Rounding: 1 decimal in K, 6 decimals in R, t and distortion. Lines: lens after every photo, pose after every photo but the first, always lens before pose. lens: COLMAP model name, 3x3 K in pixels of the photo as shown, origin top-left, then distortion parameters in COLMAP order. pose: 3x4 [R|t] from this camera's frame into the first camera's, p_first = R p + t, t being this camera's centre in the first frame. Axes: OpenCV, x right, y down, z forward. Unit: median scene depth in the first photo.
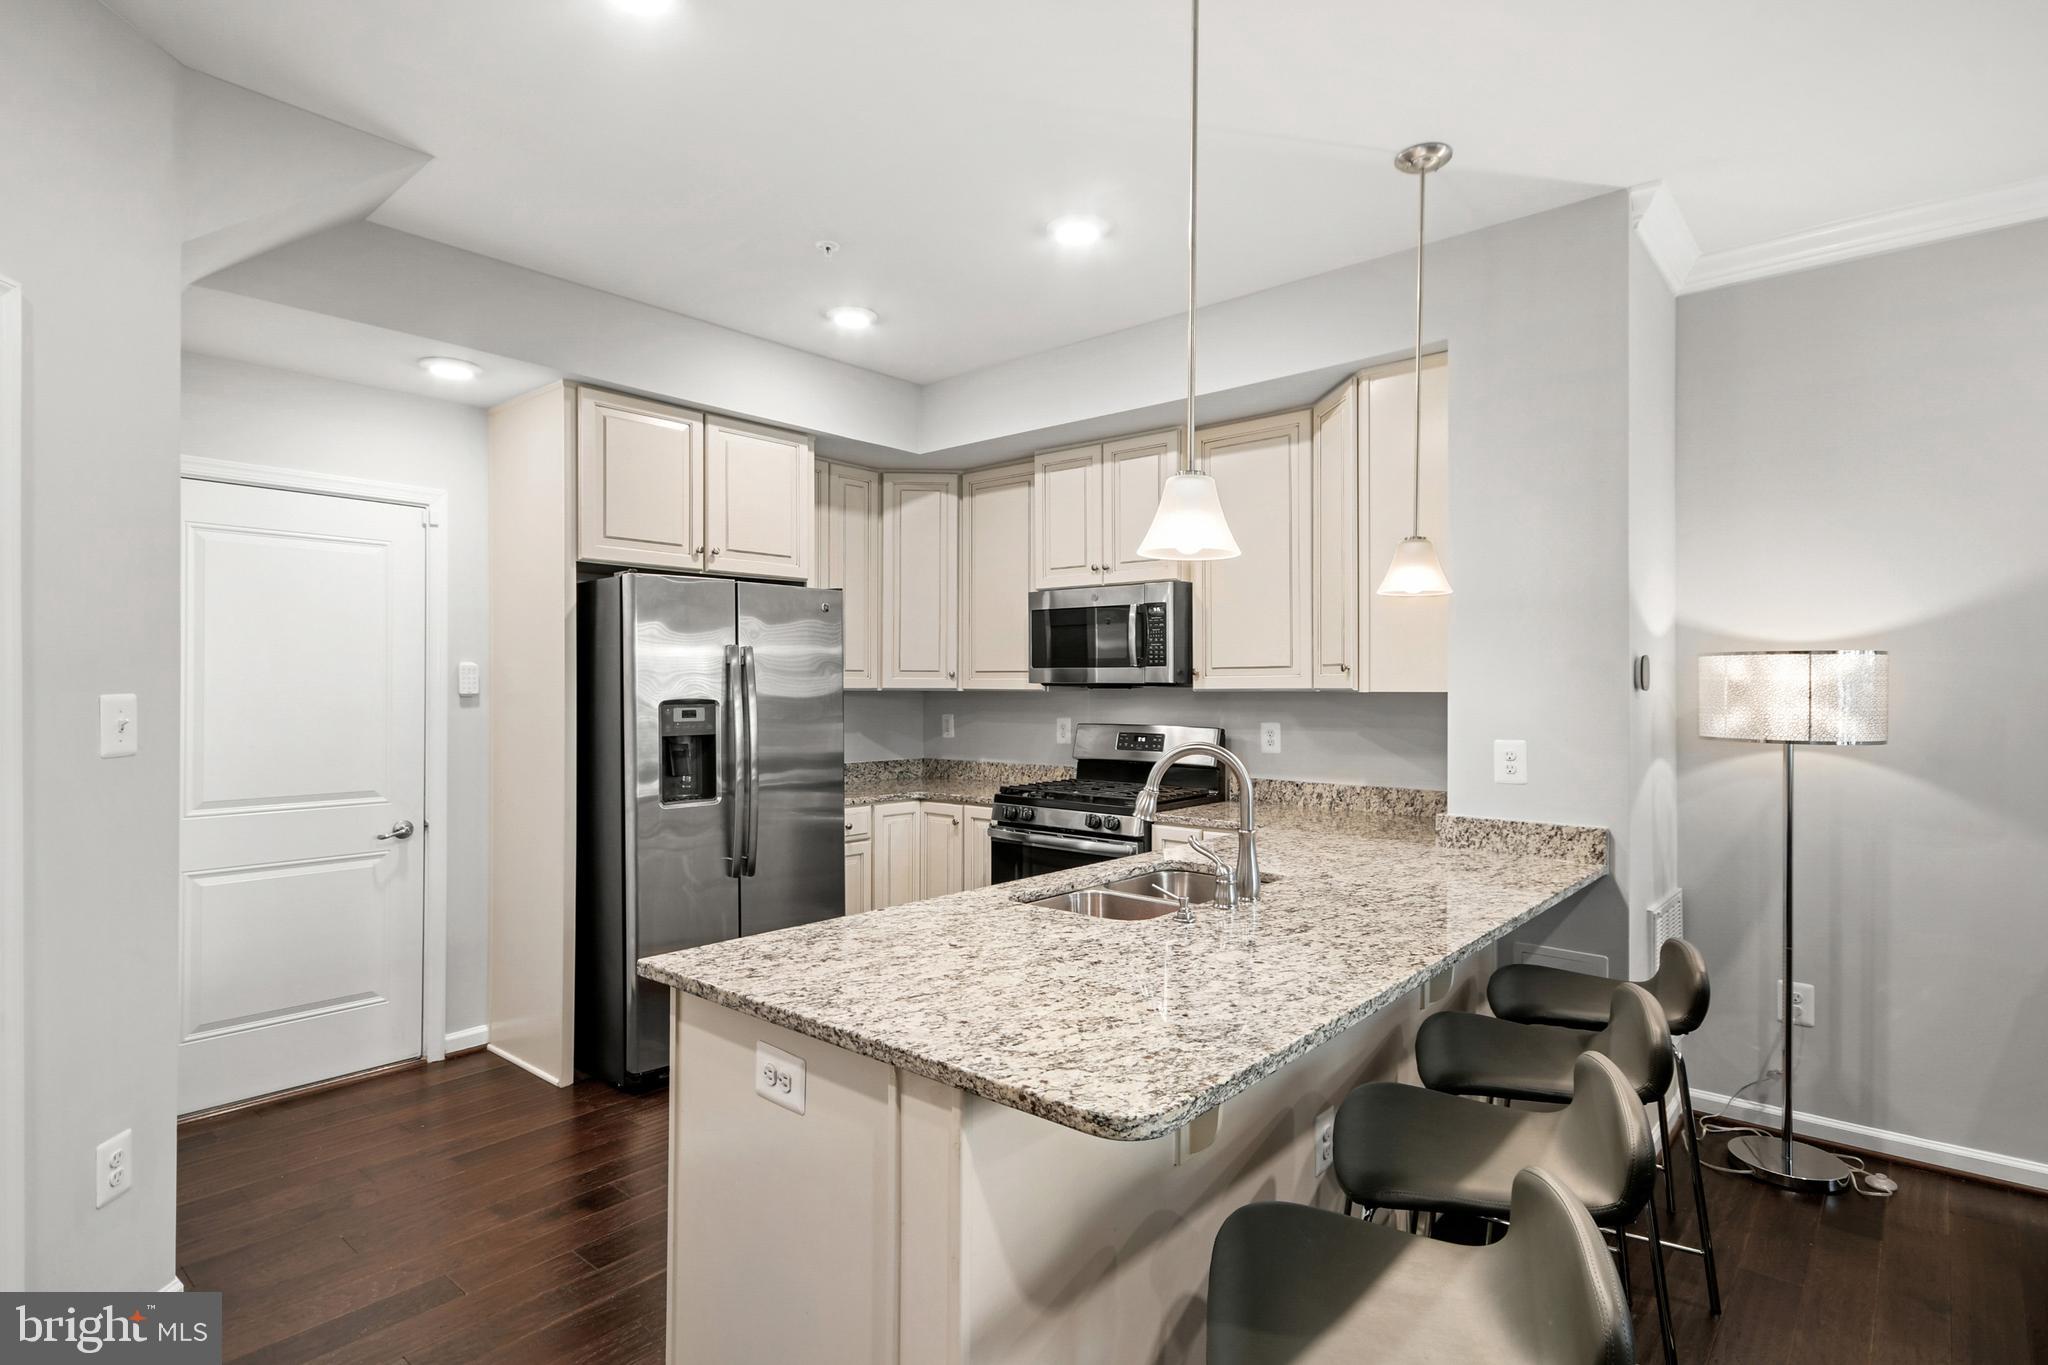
lens RADIAL K [[1049.3, 0, 1024.0], [0, 1049.3, 682.5], [0, 0, 1]] dist [0.000954, 0.000629]
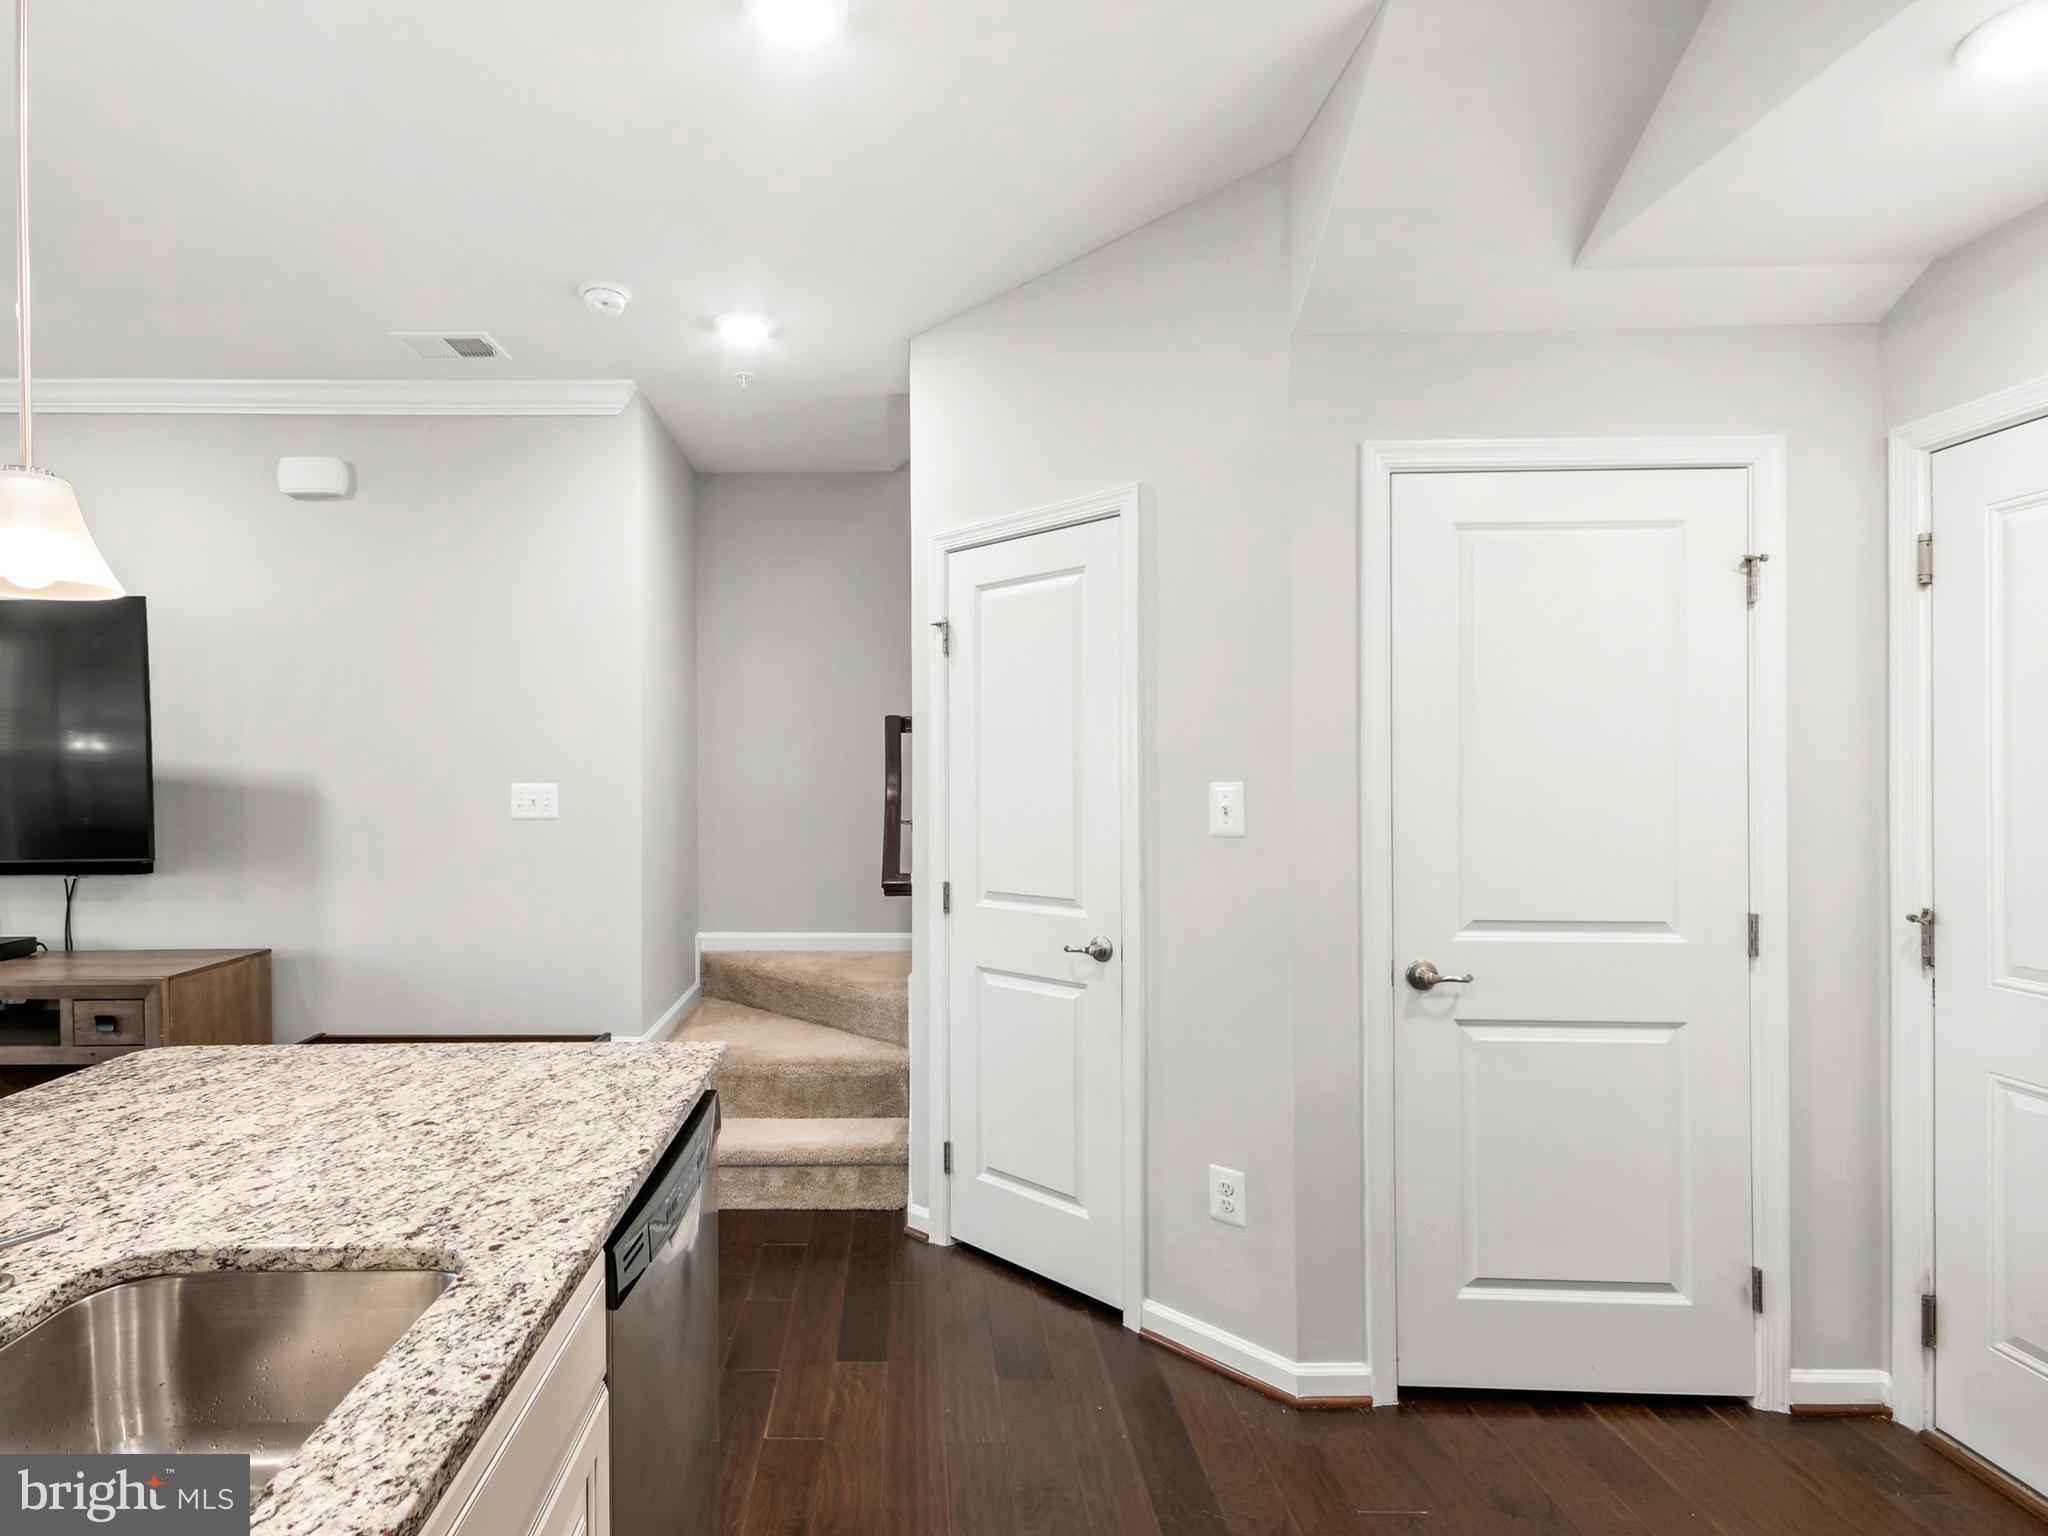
lens RADIAL K [[1051.2, 0, 897.4], [0, 1051.2, 776.1], [0, 0, 1]] dist [0.004717, 0.000701]
pose [[-0.769572, 0.002052, -0.638556, 0.081906], [0.006894, 0.999963, -0.005094, 0.004874], [0.638522, -0.008322, -0.769558, 0.950457]]
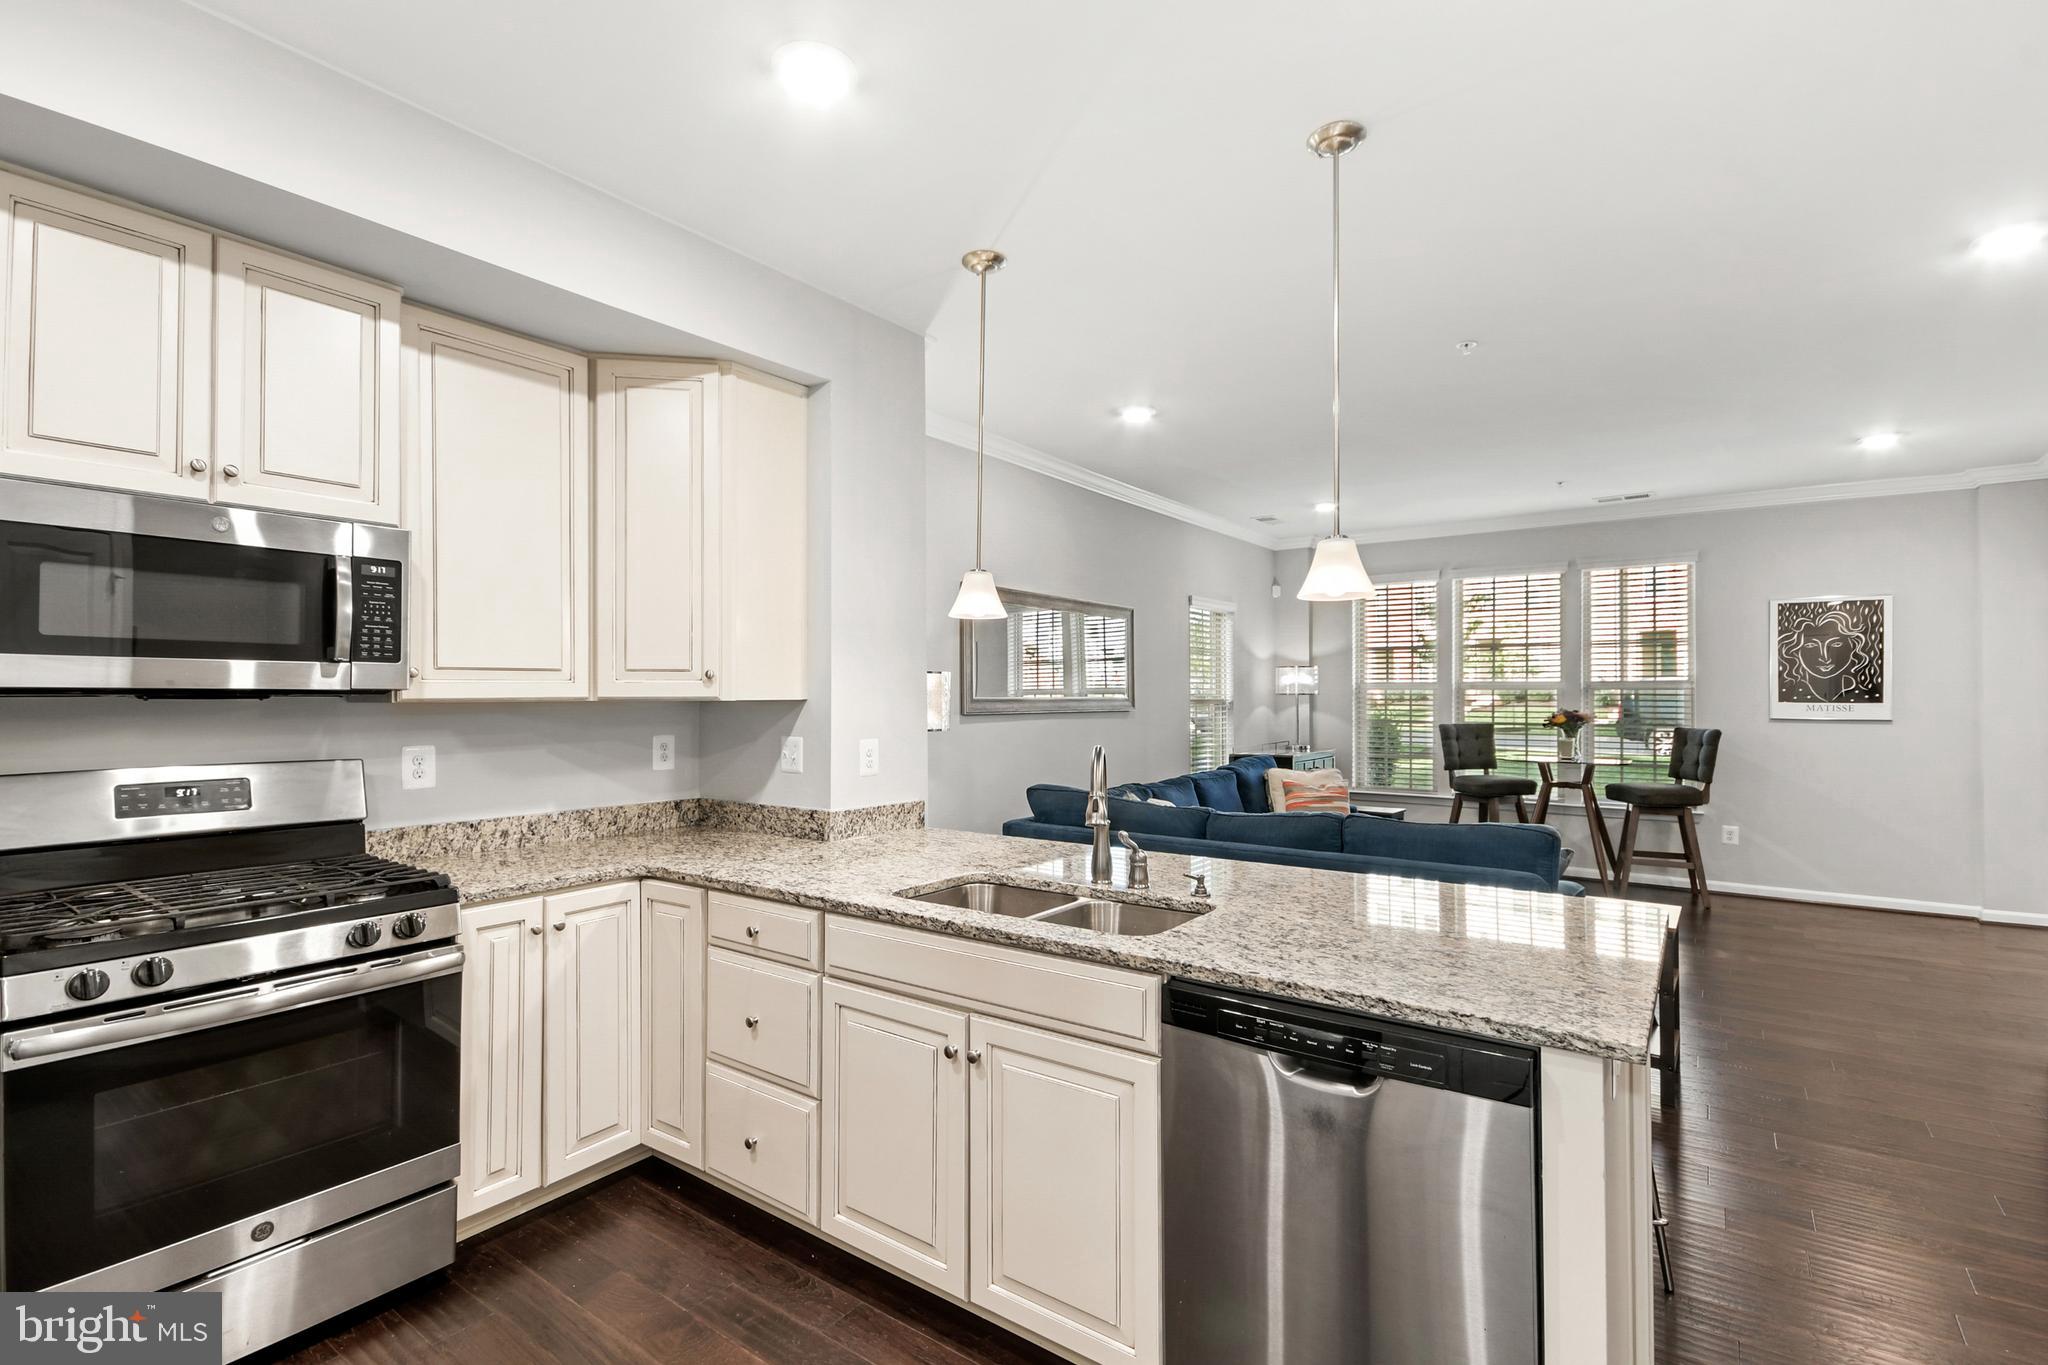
lens RADIAL K [[939.2, 0, 1024.0], [0, 939.2, 682.5], [0, 0, 1]] dist [0.013972, 0.000109]
pose [[-0.081259, 0.011282, 0.996629, -0.517659], [-0.003444, 0.999927, -0.011600, 0.001500], [-0.996687, -0.004375, -0.081214, 0.757173]]
